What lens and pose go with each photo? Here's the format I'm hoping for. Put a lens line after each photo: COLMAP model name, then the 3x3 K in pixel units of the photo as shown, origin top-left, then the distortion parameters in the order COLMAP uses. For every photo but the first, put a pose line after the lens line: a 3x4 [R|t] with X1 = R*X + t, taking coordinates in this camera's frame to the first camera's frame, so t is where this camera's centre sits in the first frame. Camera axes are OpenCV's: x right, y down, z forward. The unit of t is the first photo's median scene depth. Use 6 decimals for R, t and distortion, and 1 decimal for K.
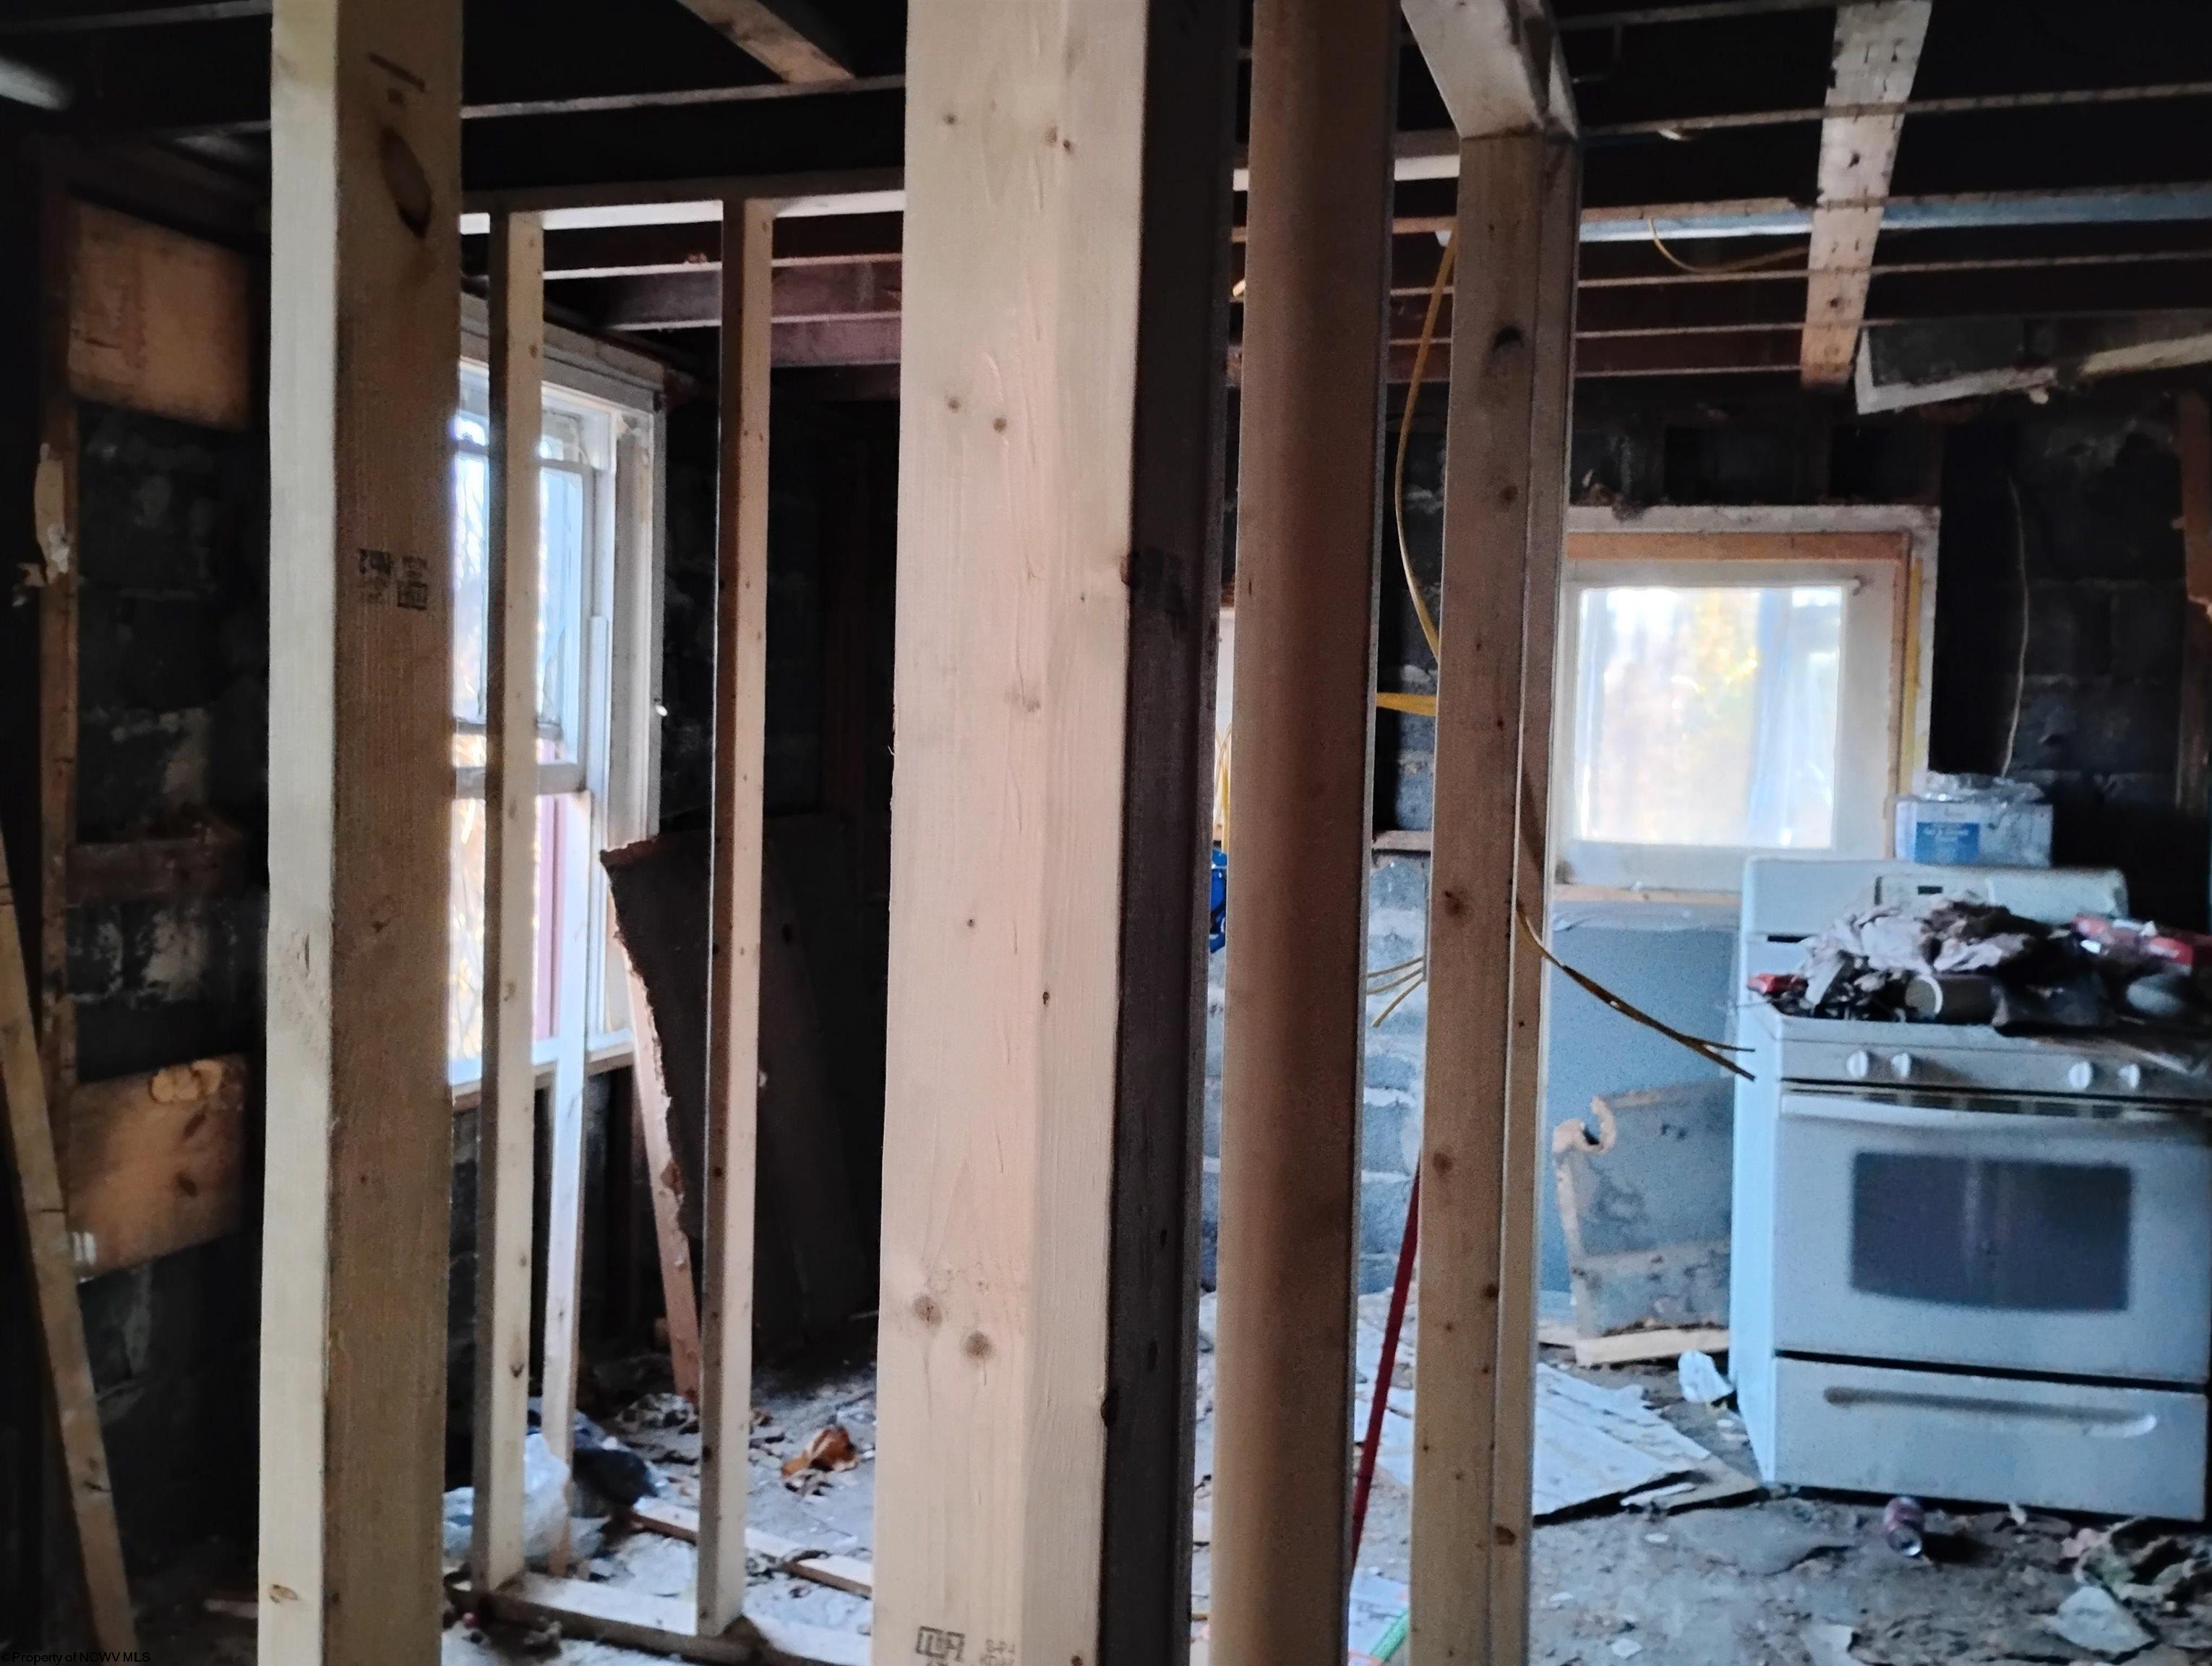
lens RADIAL K [[1837.5, 0, 1093.8], [0, 1837.5, 803.5], [0, 0, 1]] dist [0.052595, -0.045642]
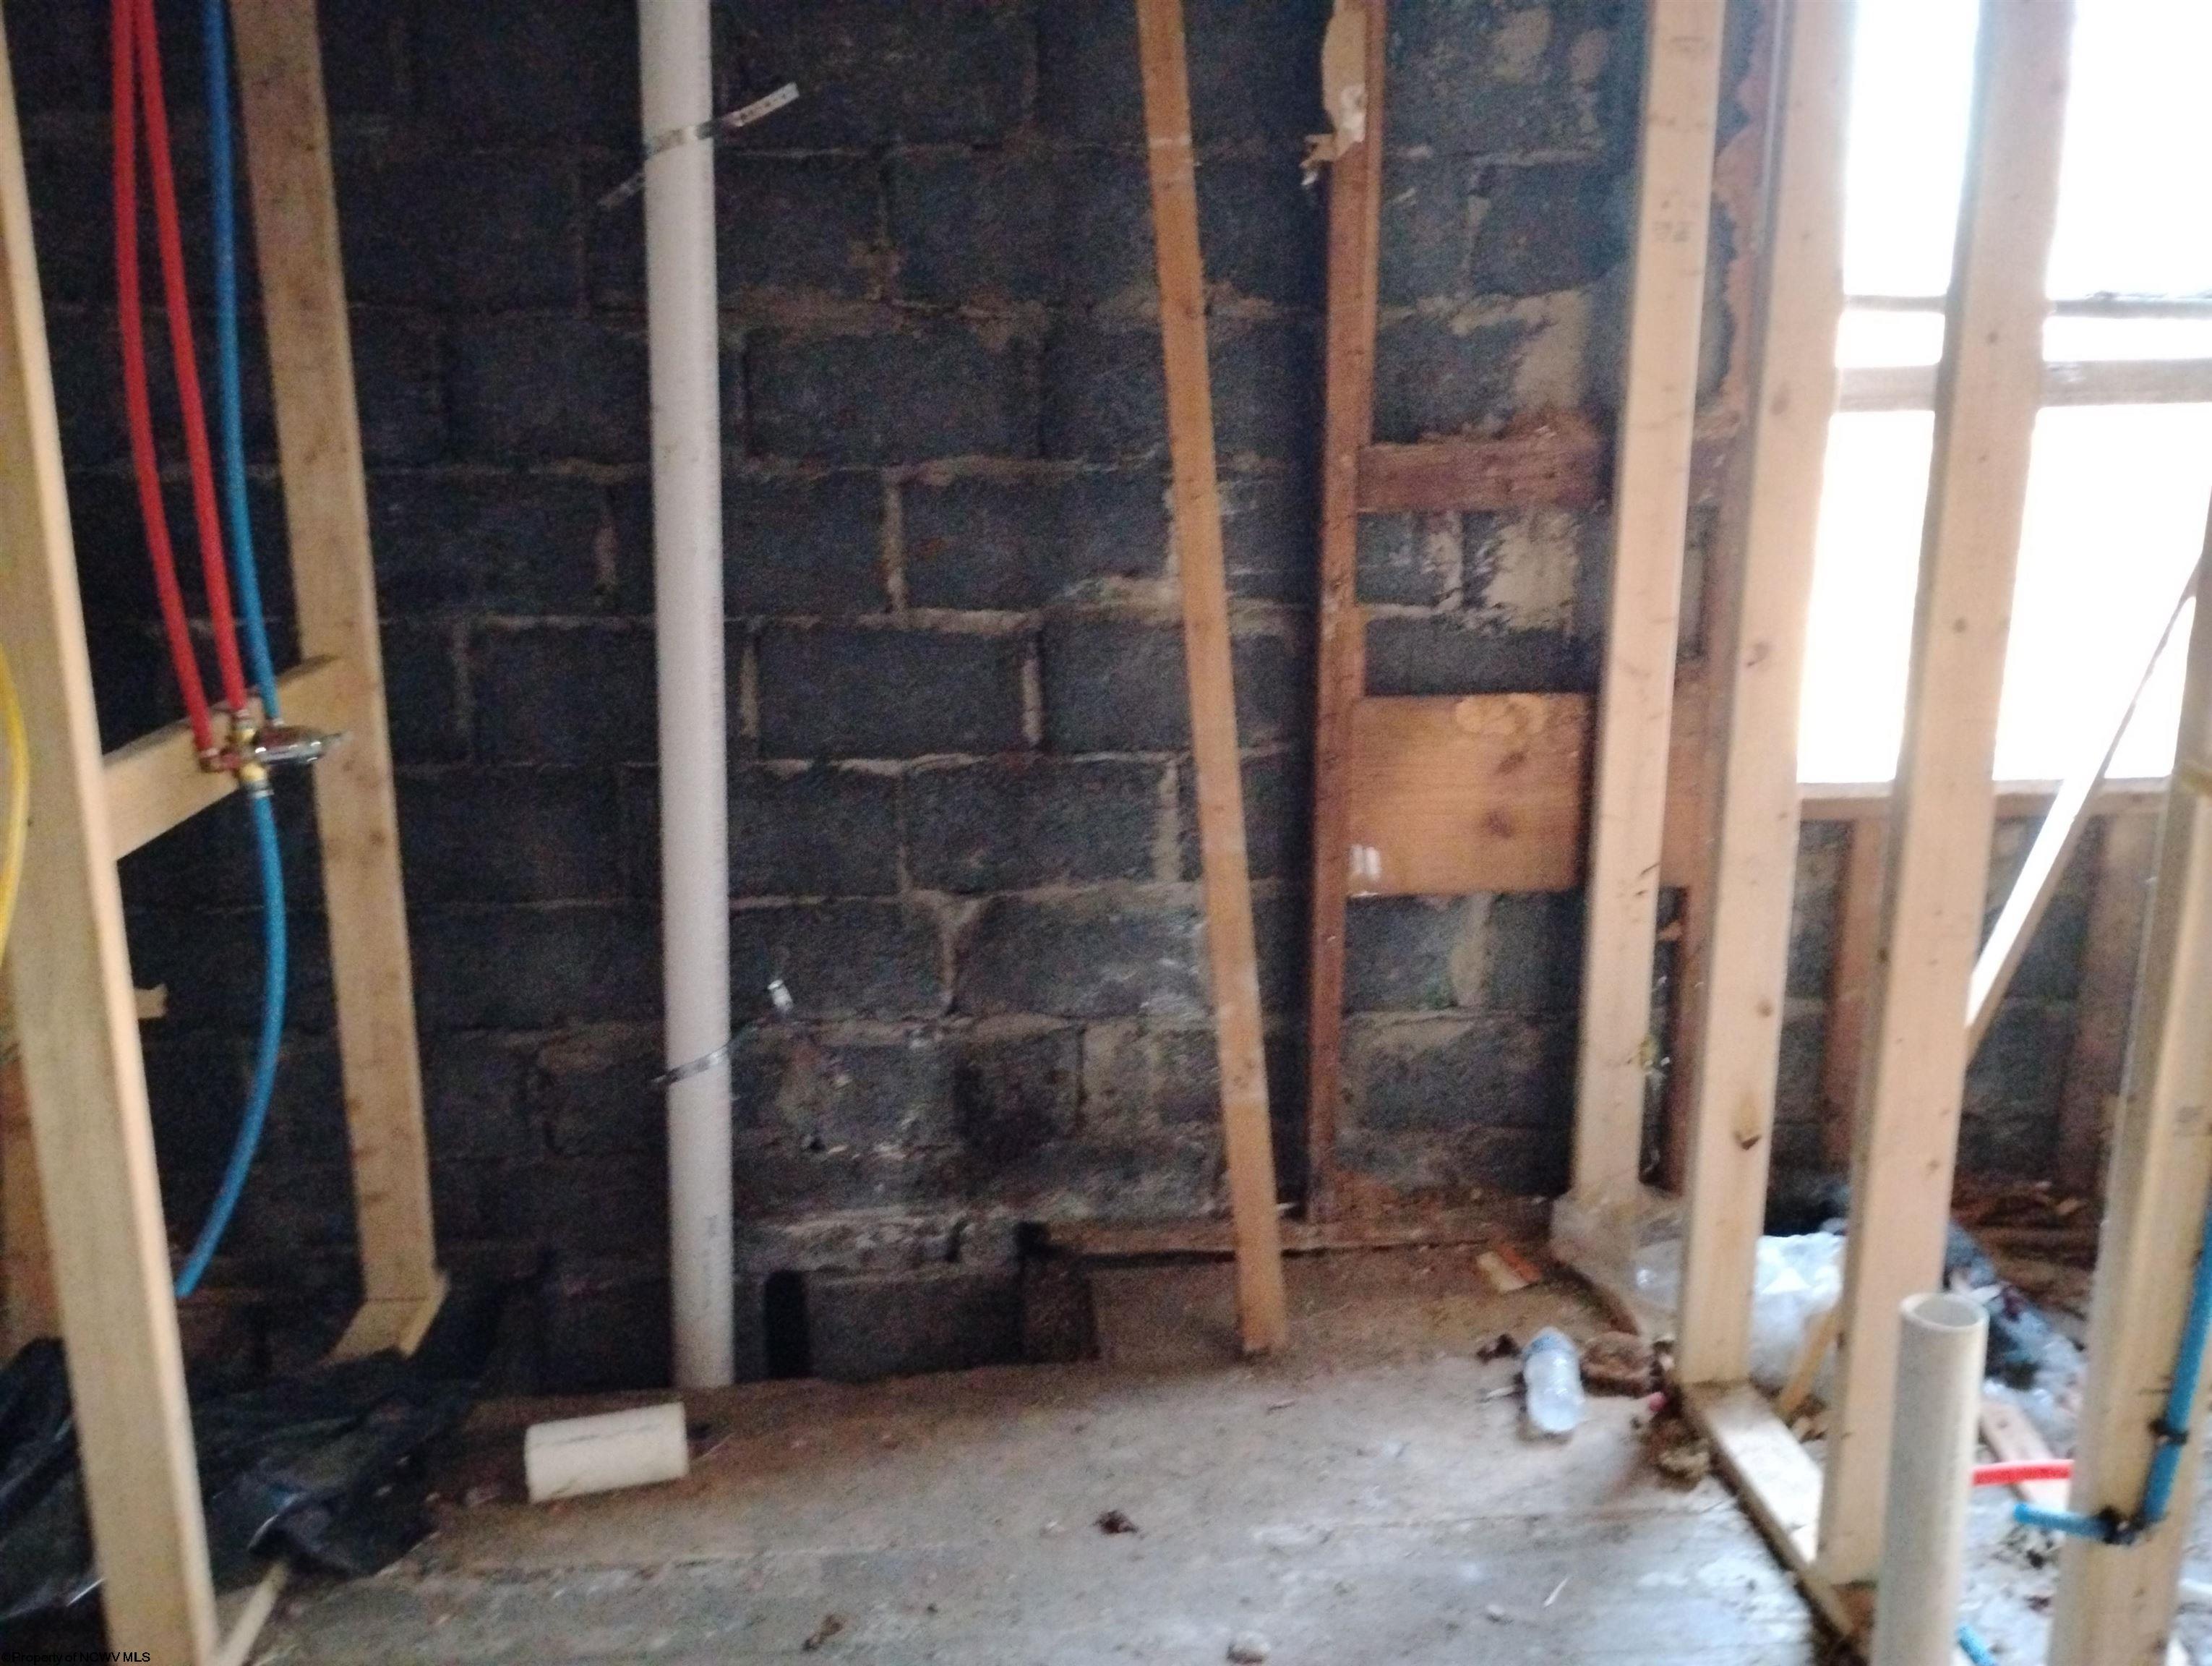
lens RADIAL K [[1837.5, 0, 1093.8], [0, 1837.5, 803.5], [0, 0, 1]] dist [0.052595, -0.045642]
pose [[0.423528, 0.186044, -0.886573, 0.242330], [-0.019708, 0.980344, 0.196307, 0.018441], [0.905669, -0.065669, 0.418870, 0.439015]]
